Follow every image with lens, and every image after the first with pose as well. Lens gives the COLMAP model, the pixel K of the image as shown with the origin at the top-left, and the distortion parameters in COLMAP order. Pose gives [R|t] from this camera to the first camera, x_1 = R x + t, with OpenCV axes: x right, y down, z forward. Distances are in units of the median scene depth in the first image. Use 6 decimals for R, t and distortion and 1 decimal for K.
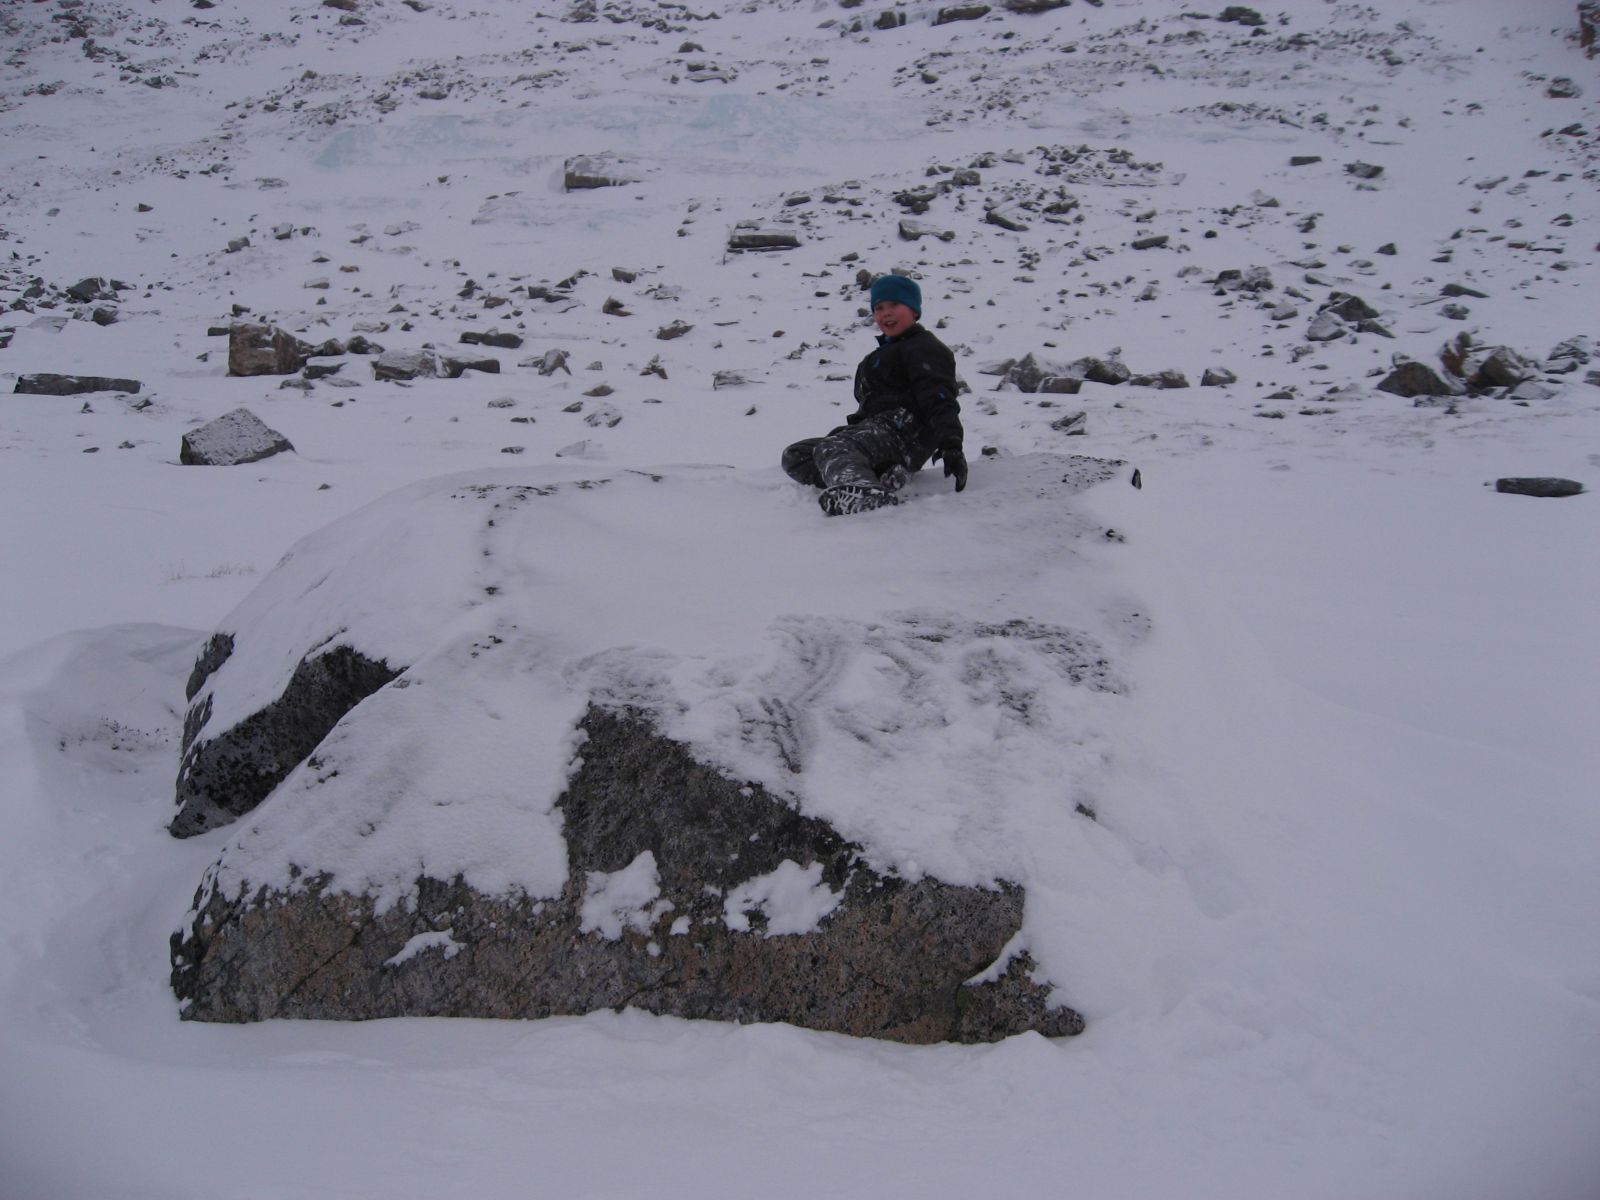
lens RADIAL K [[1620.8, 0, 800.0], [0, 1620.8, 600.0], [0, 0, 1]] dist [-0.140259, 0.091088]
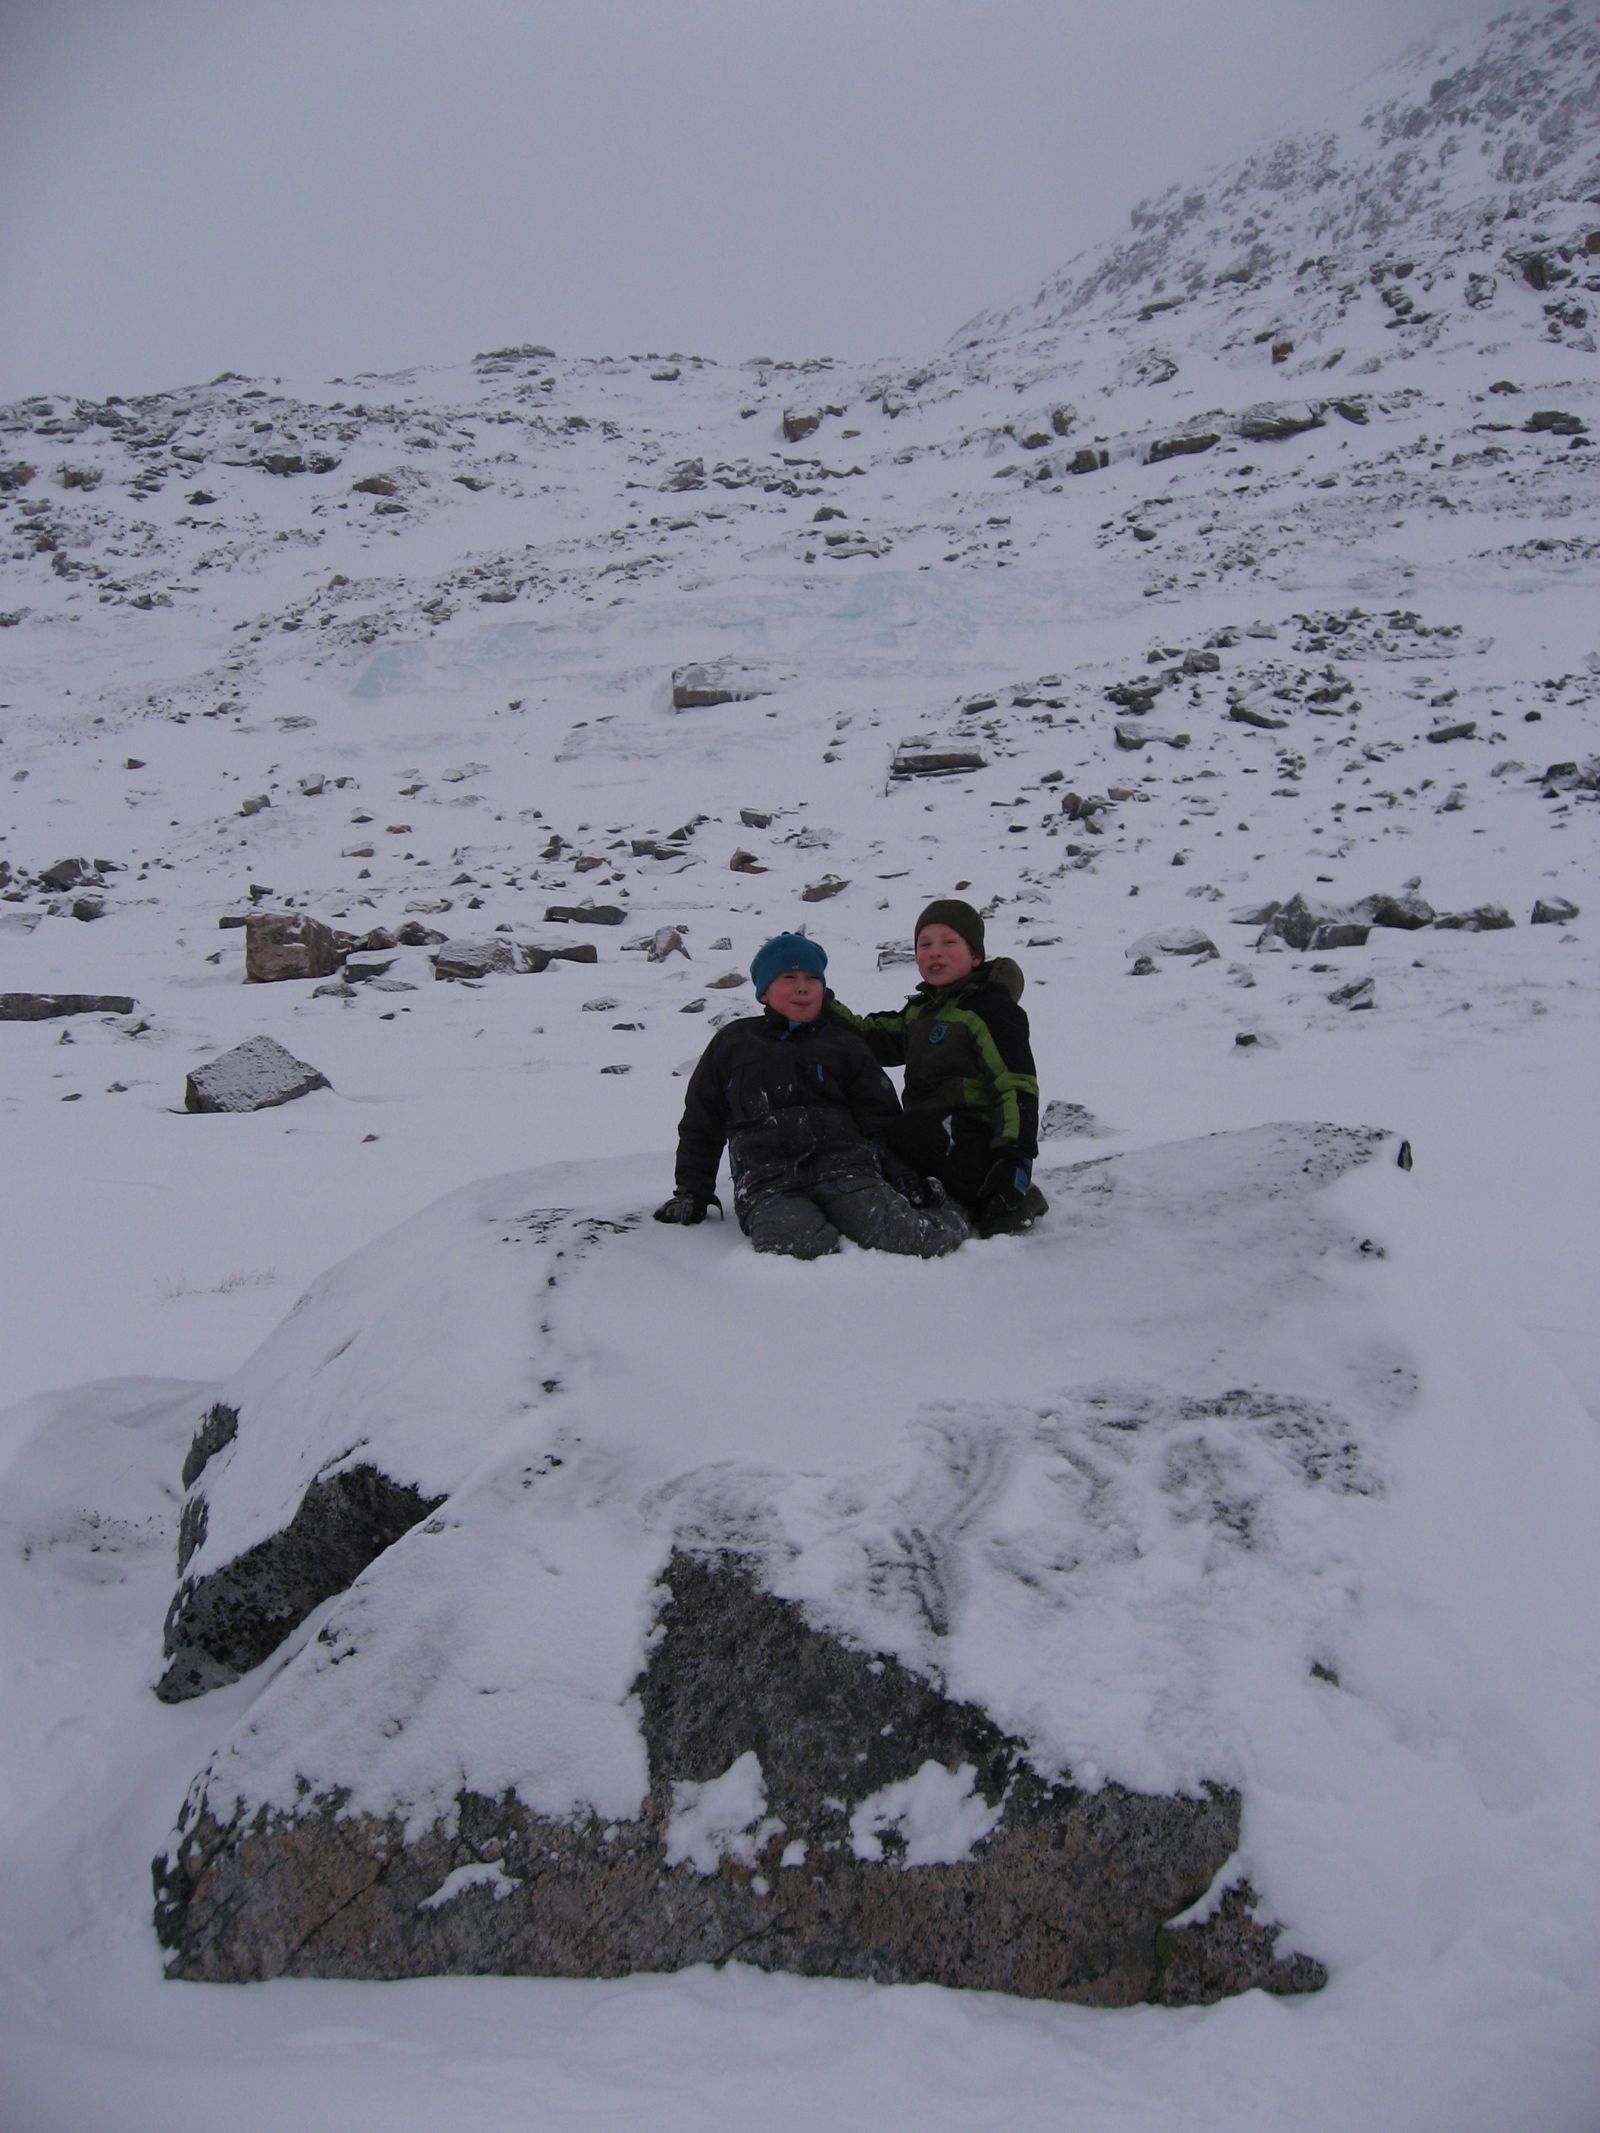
lens RADIAL K [[2160.8, 0, 841.5], [0, 2160.8, 1068.0], [0, 0, 1]] dist [-0.140259, 0.091088]
pose [[0.995767, -0.052801, -0.075240, 0.002721], [0.046893, 0.995831, -0.078235, -0.005590], [0.079057, 0.074375, 0.994092, -0.002179]]
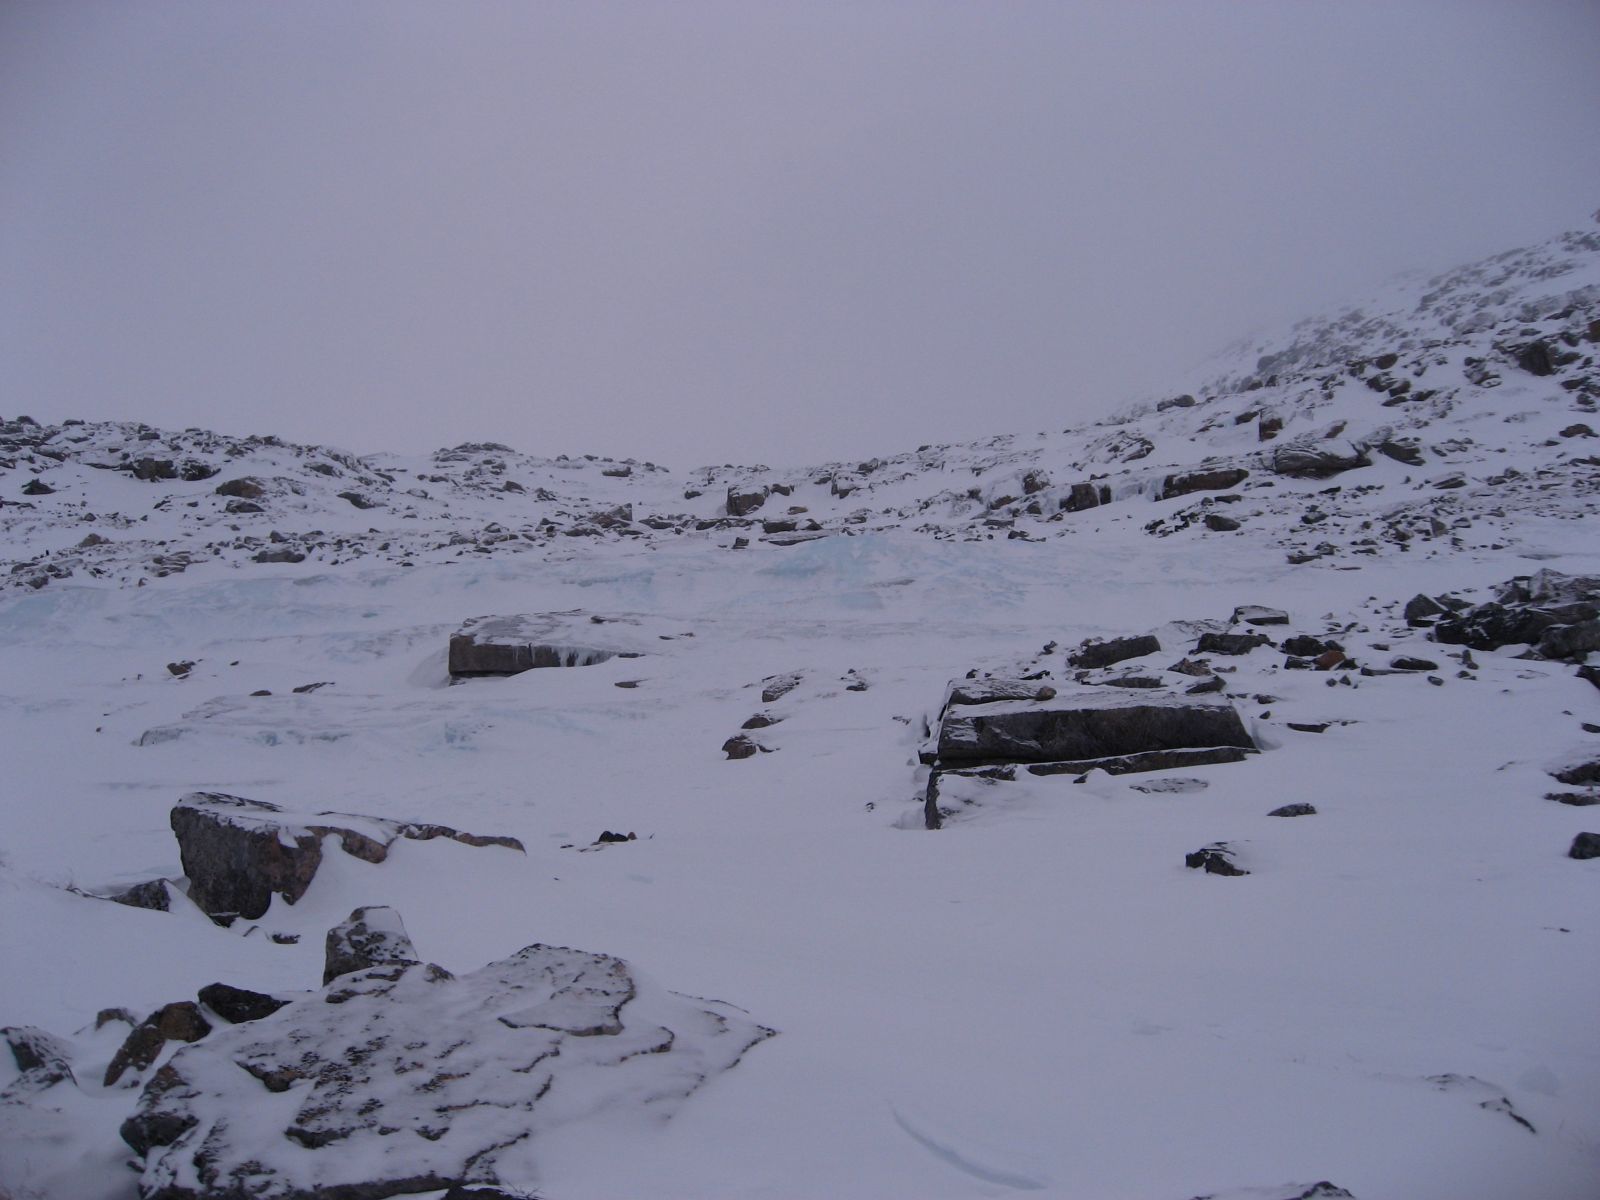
lens RADIAL K [[1620.8, 0, 800.0], [0, 1620.8, 600.0], [0, 0, 1]] dist [-0.140259, 0.091088]
pose [[0.998858, -0.017506, -0.044461, -0.118048], [-0.000826, 0.924010, -0.382368, -0.338540], [0.047776, 0.381968, 0.922940, 1.727320]]
